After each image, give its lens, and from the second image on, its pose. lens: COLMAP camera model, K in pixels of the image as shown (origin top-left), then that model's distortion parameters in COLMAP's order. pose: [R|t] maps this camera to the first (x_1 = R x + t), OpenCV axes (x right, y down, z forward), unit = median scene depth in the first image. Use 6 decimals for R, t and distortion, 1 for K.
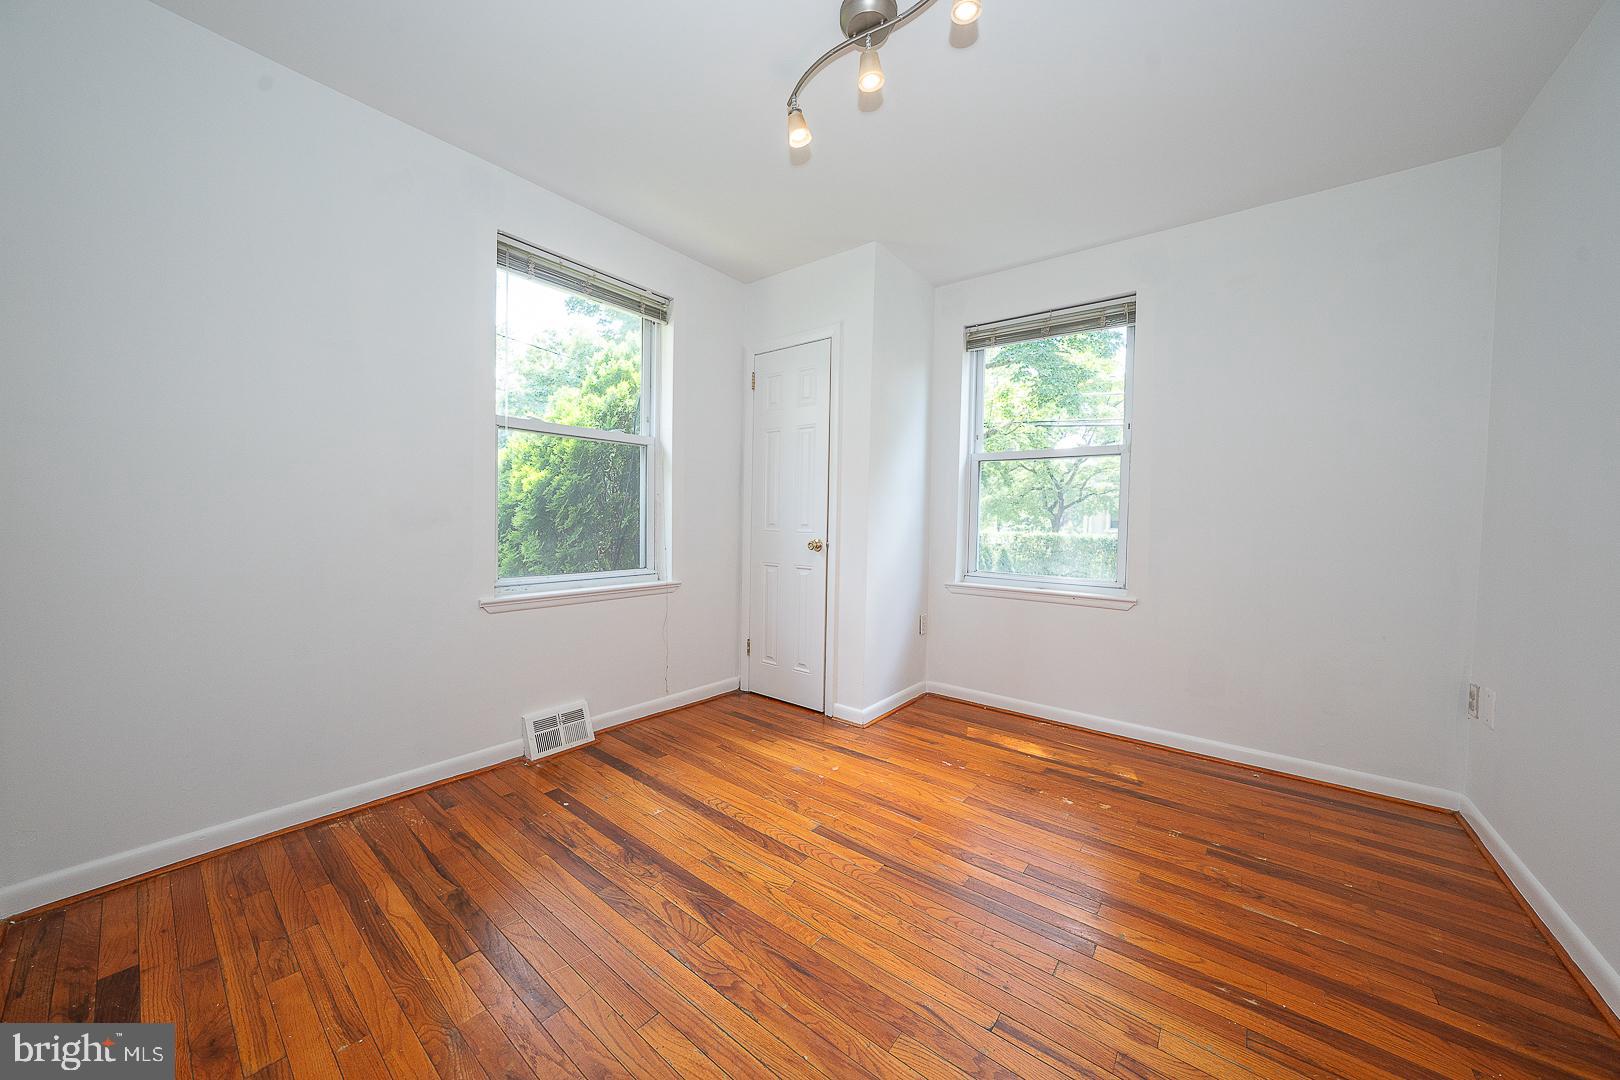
lens RADIAL K [[555.3, 0, 811.8], [0, 555.3, 540.3], [0, 0, 1]] dist [-0.020658, 0.000040]
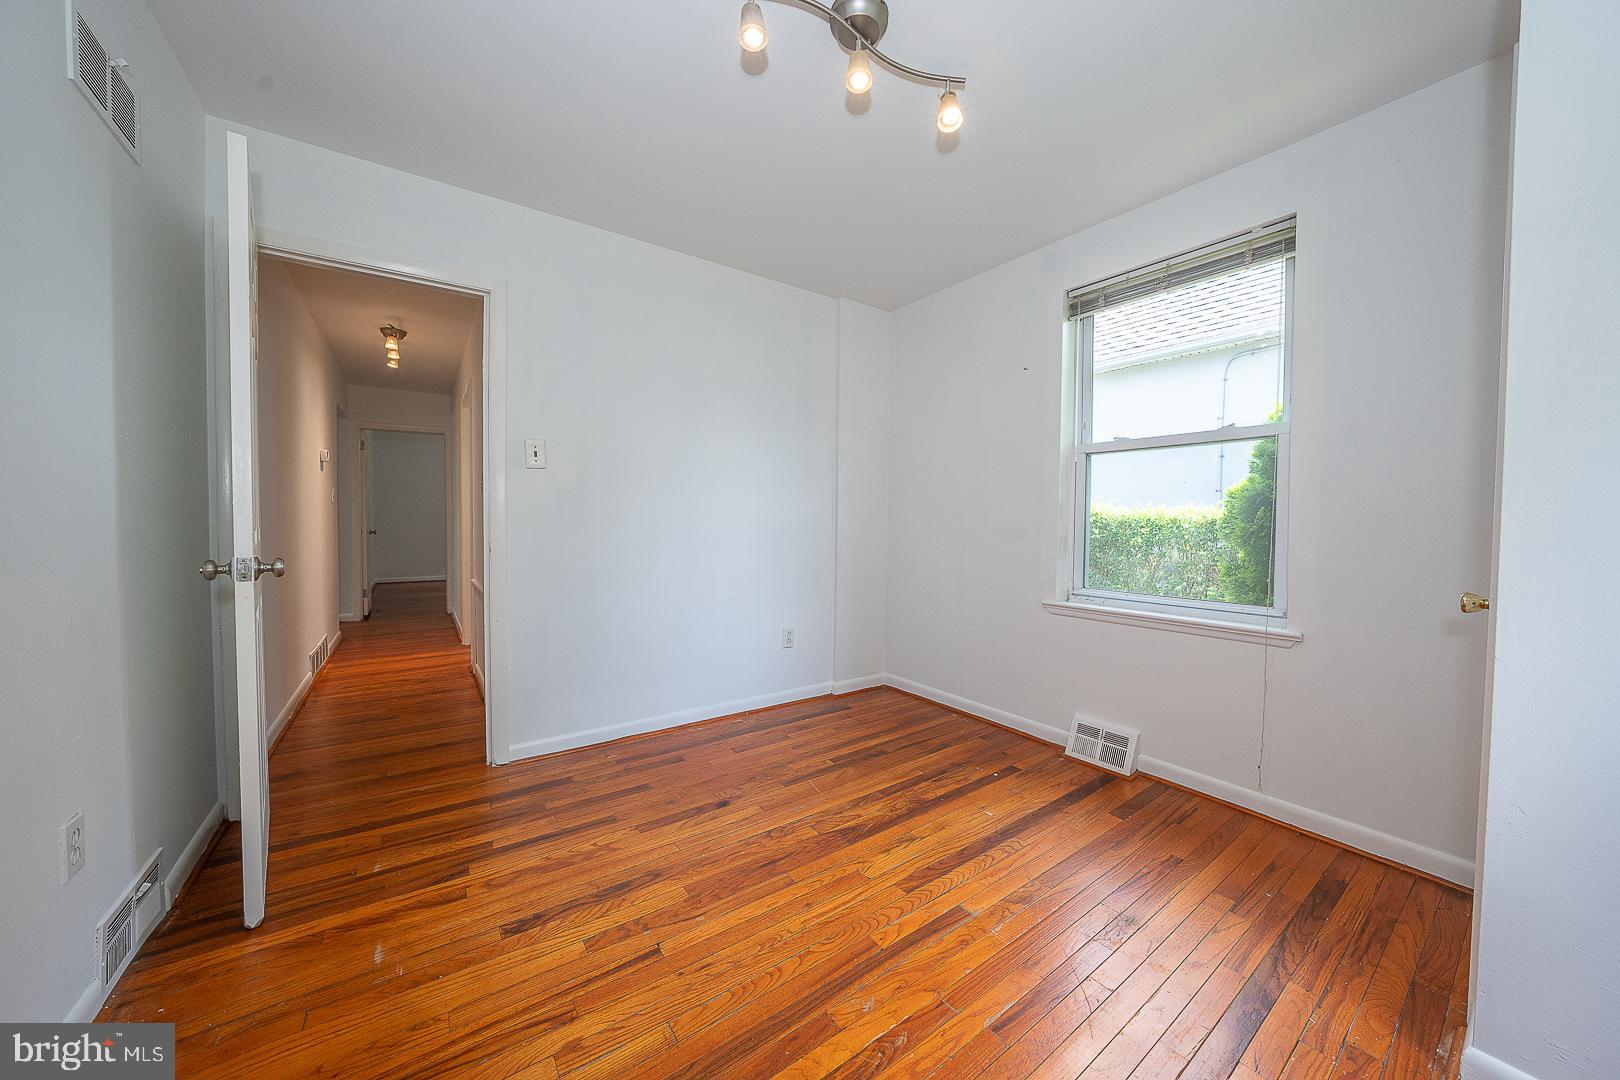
lens RADIAL K [[555.3, 0, 812.2], [0, 555.3, 536.8], [0, 0, 1]] dist [-0.020658, 0.000040]
pose [[-0.274908, 0.005213, -0.961457, 0.850913], [-0.052830, 0.998393, 0.020519, -0.037186], [0.960018, 0.056435, -0.274190, 0.974662]]
